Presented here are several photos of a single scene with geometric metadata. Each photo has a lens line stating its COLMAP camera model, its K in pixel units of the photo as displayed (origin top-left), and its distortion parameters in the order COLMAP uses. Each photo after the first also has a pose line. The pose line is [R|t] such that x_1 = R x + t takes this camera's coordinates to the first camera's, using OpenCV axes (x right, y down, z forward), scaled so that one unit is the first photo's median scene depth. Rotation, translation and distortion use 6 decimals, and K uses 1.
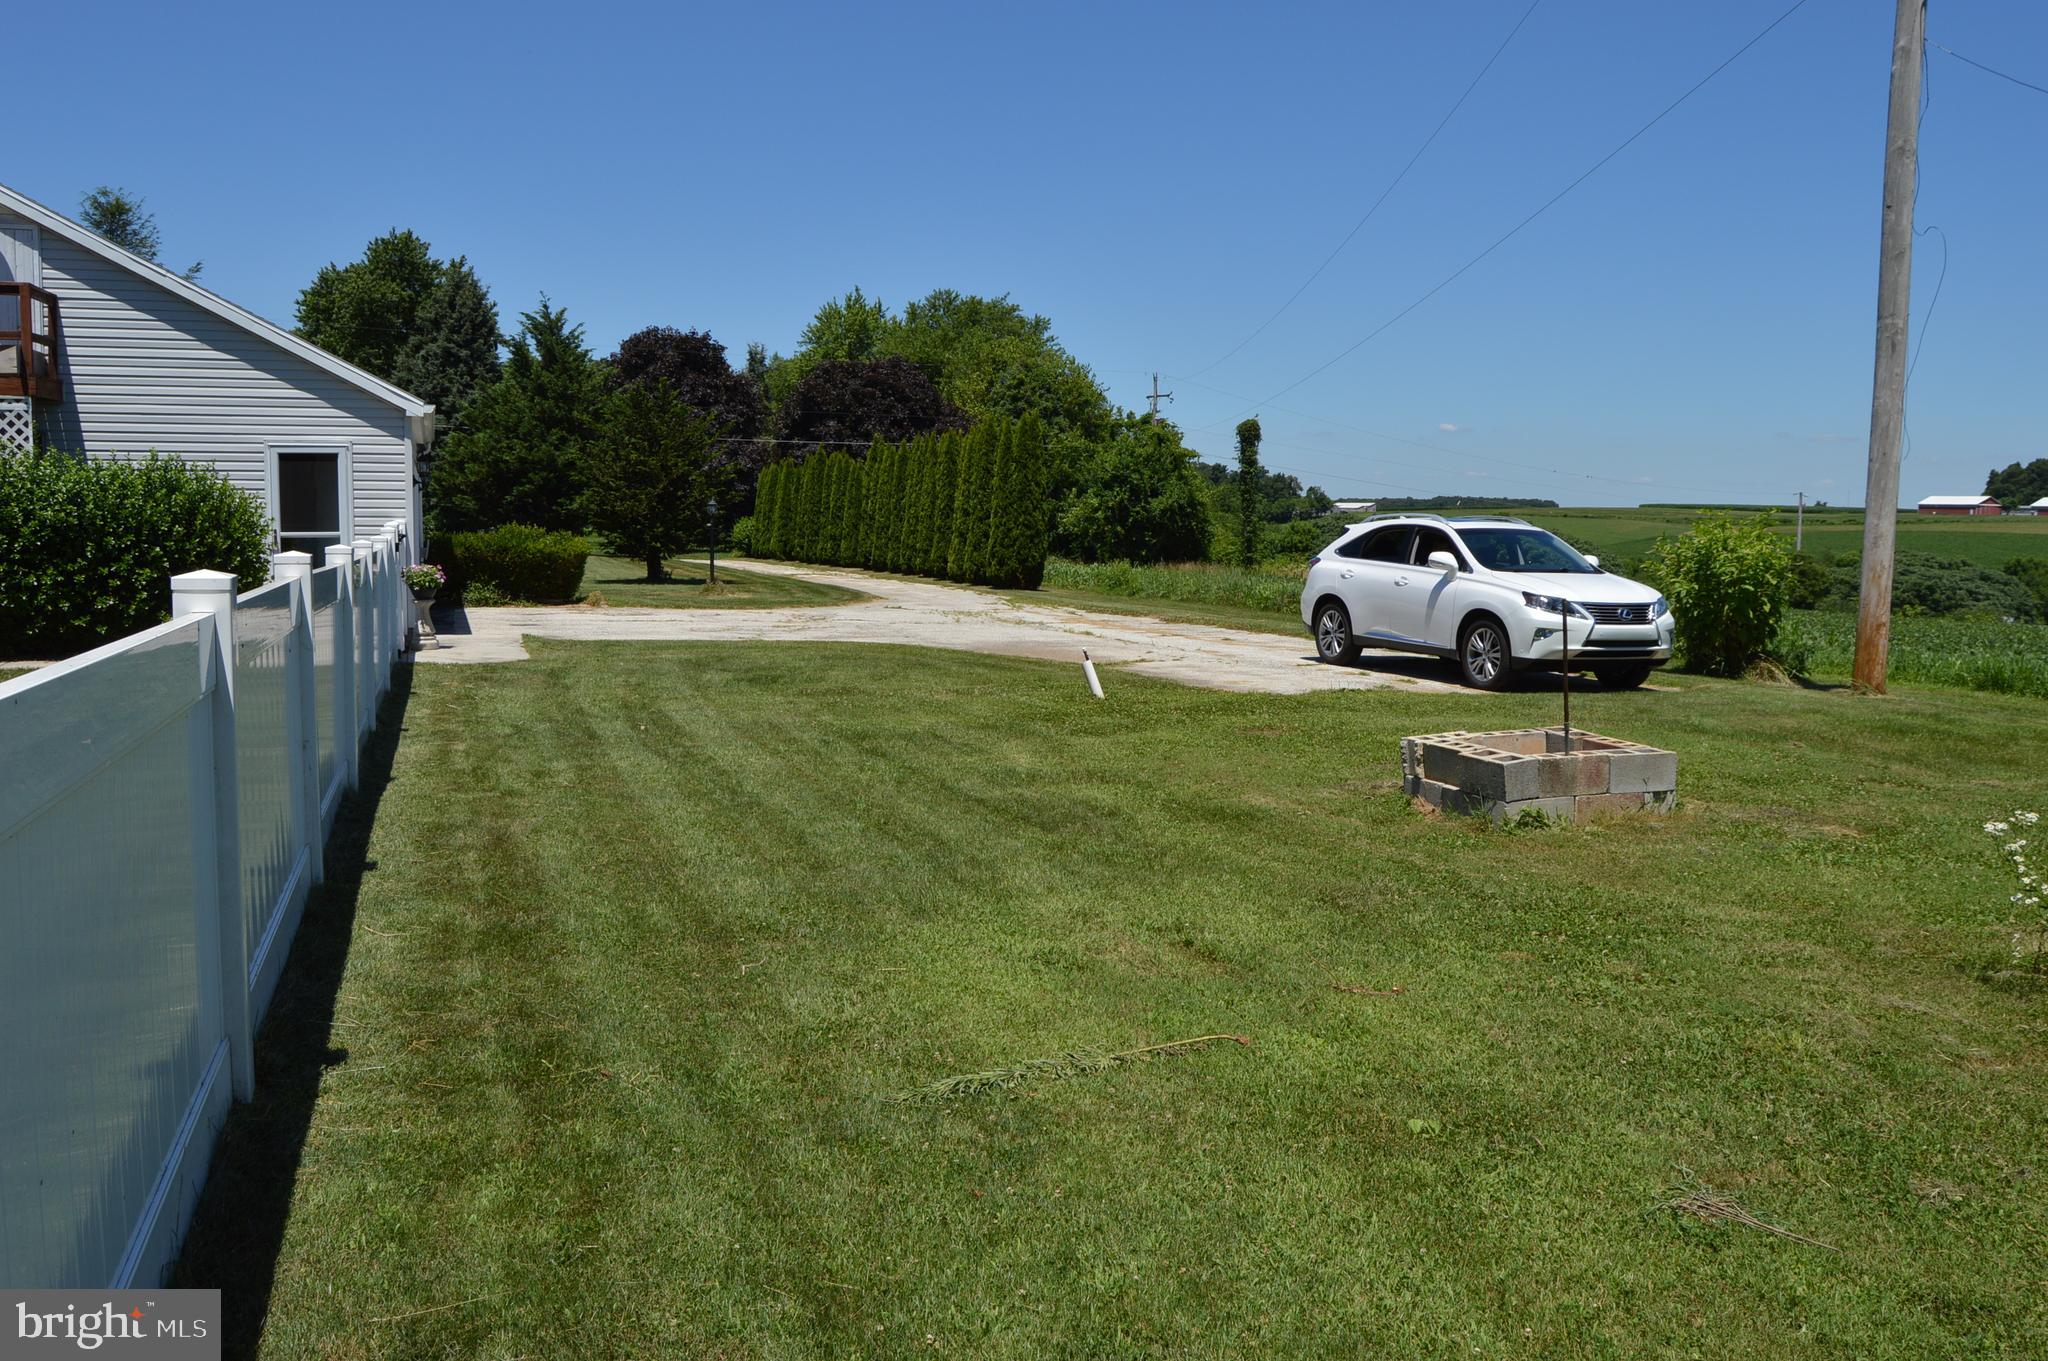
lens RADIAL K [[1637.4, 0, 1032.5], [0, 1637.4, 674.1], [0, 0, 1]] dist [-0.102135, 0.043334]
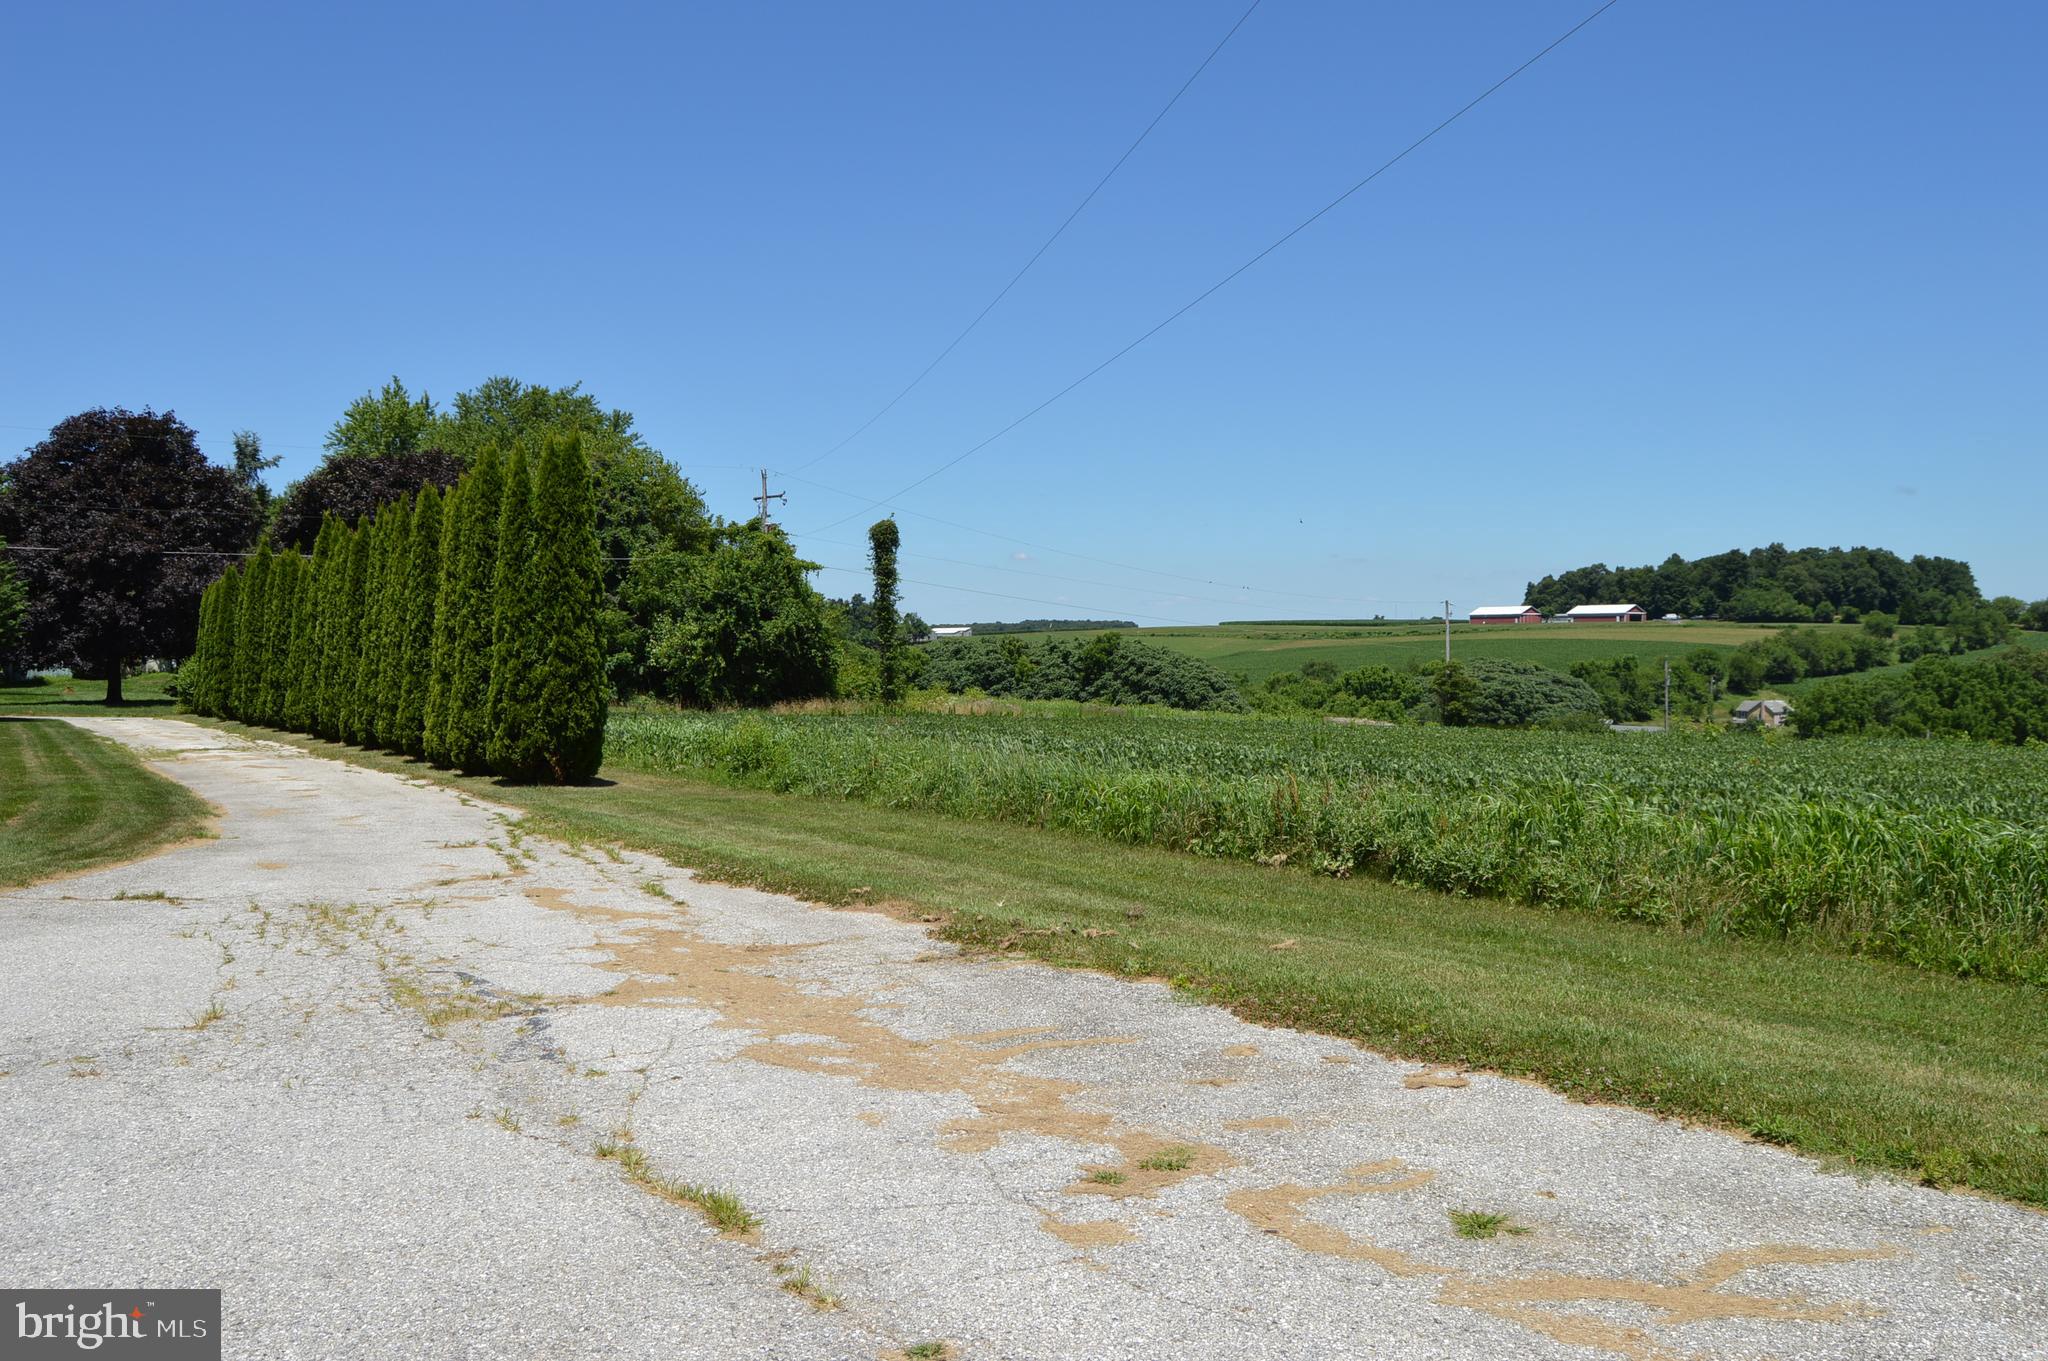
lens RADIAL K [[1637.4, 0, 1039.2], [0, 1637.4, 688.7], [0, 0, 1]] dist [-0.102135, 0.043334]
pose [[0.969075, -0.029823, 0.244958, 0.005470], [0.046713, 0.996892, -0.063432, -0.015336], [-0.242305, 0.072914, 0.967457, 0.174797]]
